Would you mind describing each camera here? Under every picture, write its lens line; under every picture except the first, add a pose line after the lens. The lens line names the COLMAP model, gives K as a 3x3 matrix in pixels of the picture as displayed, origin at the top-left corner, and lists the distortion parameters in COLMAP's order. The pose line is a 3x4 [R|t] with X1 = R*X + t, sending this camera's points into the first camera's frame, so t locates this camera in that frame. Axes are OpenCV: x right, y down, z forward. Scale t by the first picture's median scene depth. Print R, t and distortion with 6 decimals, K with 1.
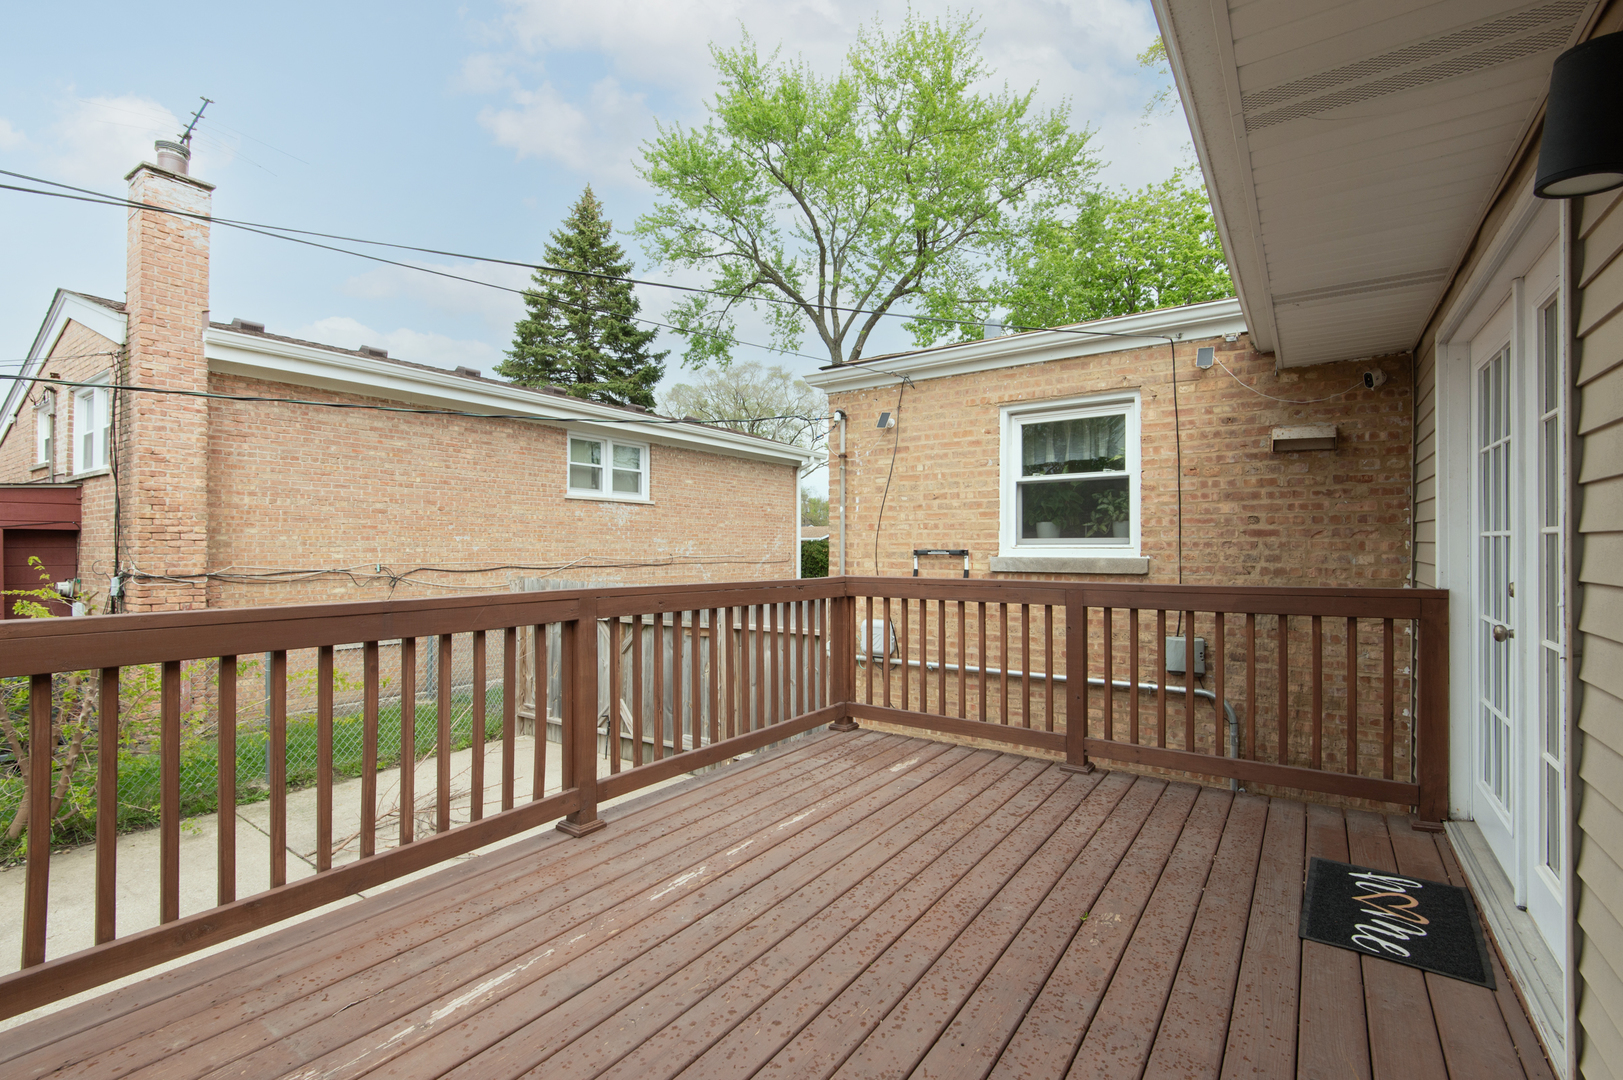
lens RADIAL K [[725.7, 0, 817.9], [0, 725.7, 564.5], [0, 0, 1]] dist [-0.001288, -0.002460]
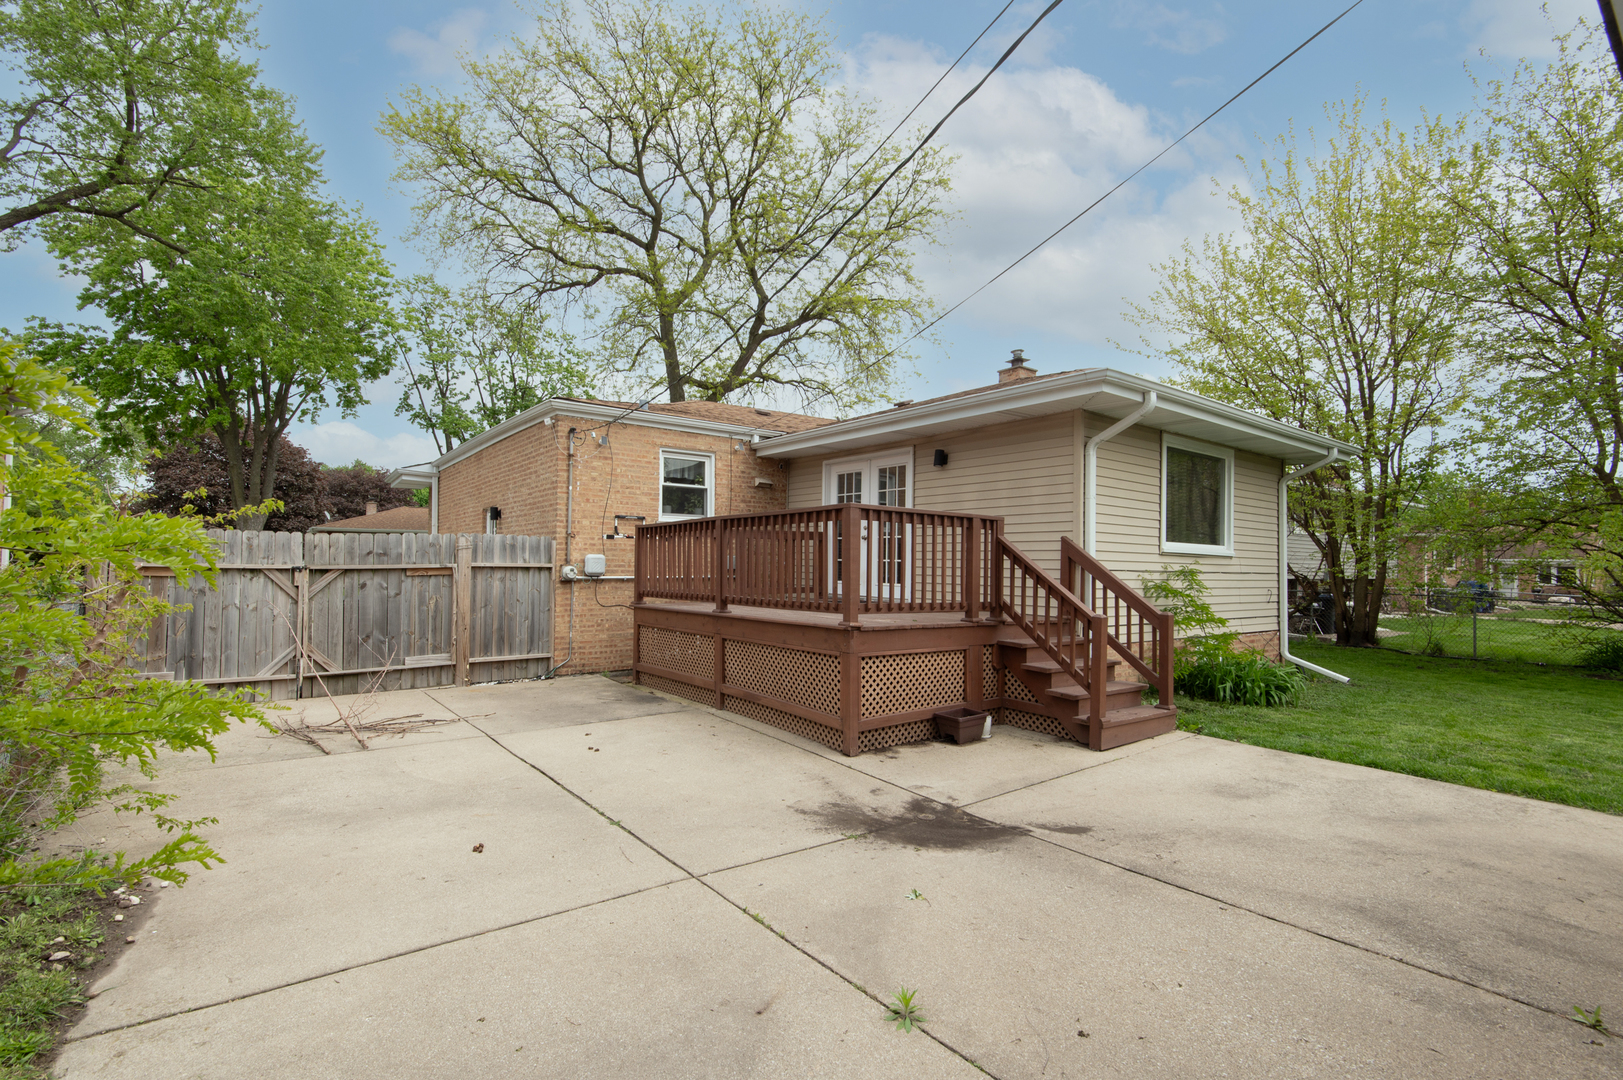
lens RADIAL K [[725.7, 0, 813.2], [0, 725.7, 541.0], [0, 0, 1]] dist [-0.001288, -0.002460]
pose [[0.296220, 0.032891, 0.954553, -0.343655], [0.008909, 0.999268, -0.037196, 0.027564], [-0.955078, 0.019522, 0.295710, -0.001232]]
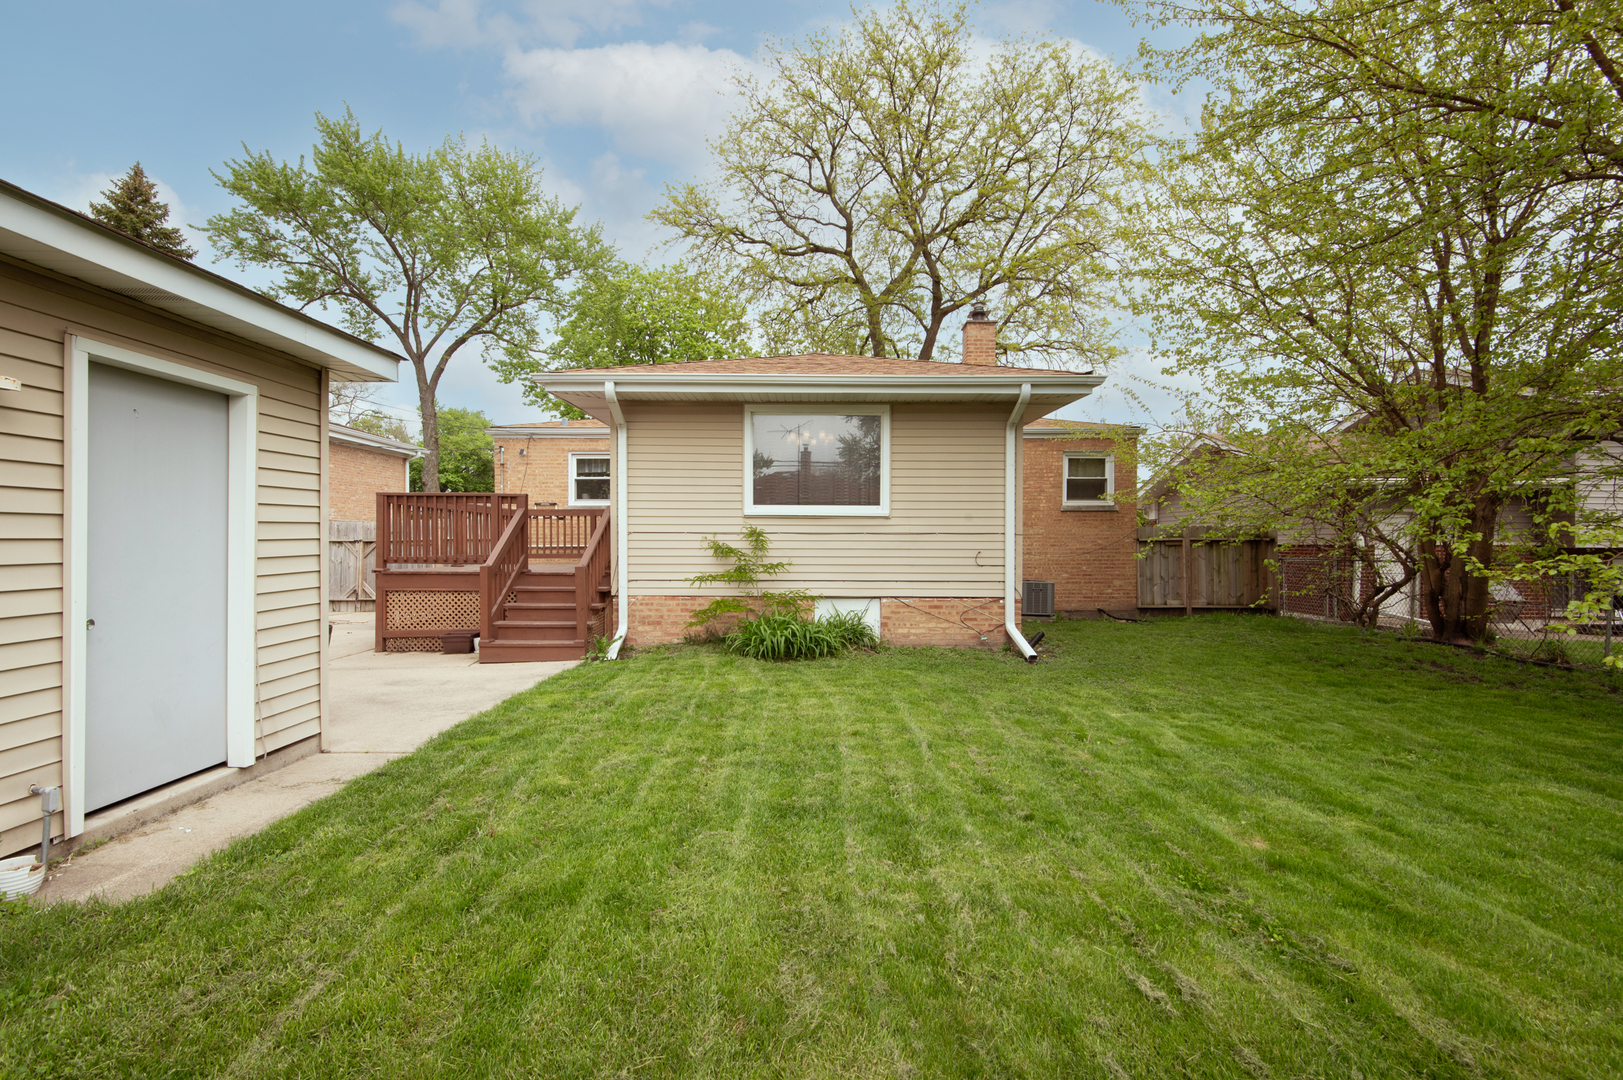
lens RADIAL K [[725.7, 0, 813.3], [0, 725.7, 547.9], [0, 0, 1]] dist [-0.001288, -0.002460]
pose [[0.825422, -0.003619, 0.564505, -0.121165], [0.012680, 0.999846, -0.012131, 0.043825], [-0.564374, 0.017172, 0.825340, -0.404446]]
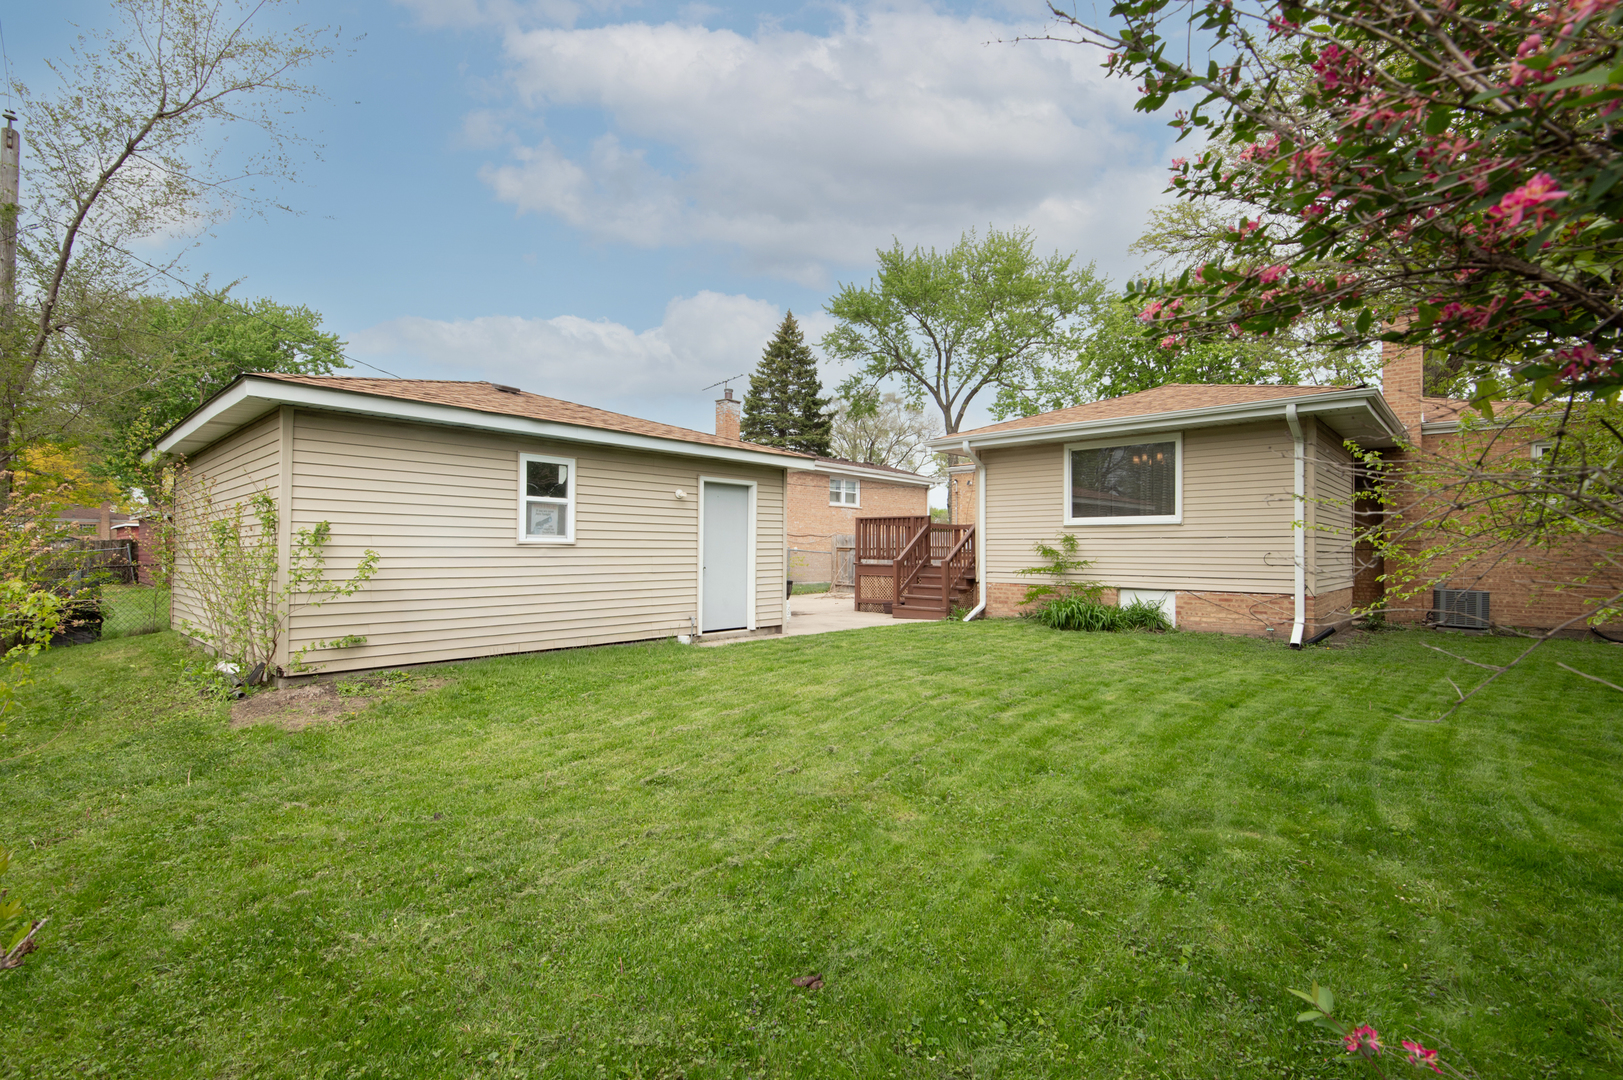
lens RADIAL K [[725.7, 0, 805.0], [0, 725.7, 550.1], [0, 0, 1]] dist [-0.001288, -0.002460]
pose [[0.987452, 0.003048, -0.157893, -0.032235], [-0.007718, 0.999550, -0.028976, 0.056013], [0.157733, 0.029831, 0.987031, -0.621206]]
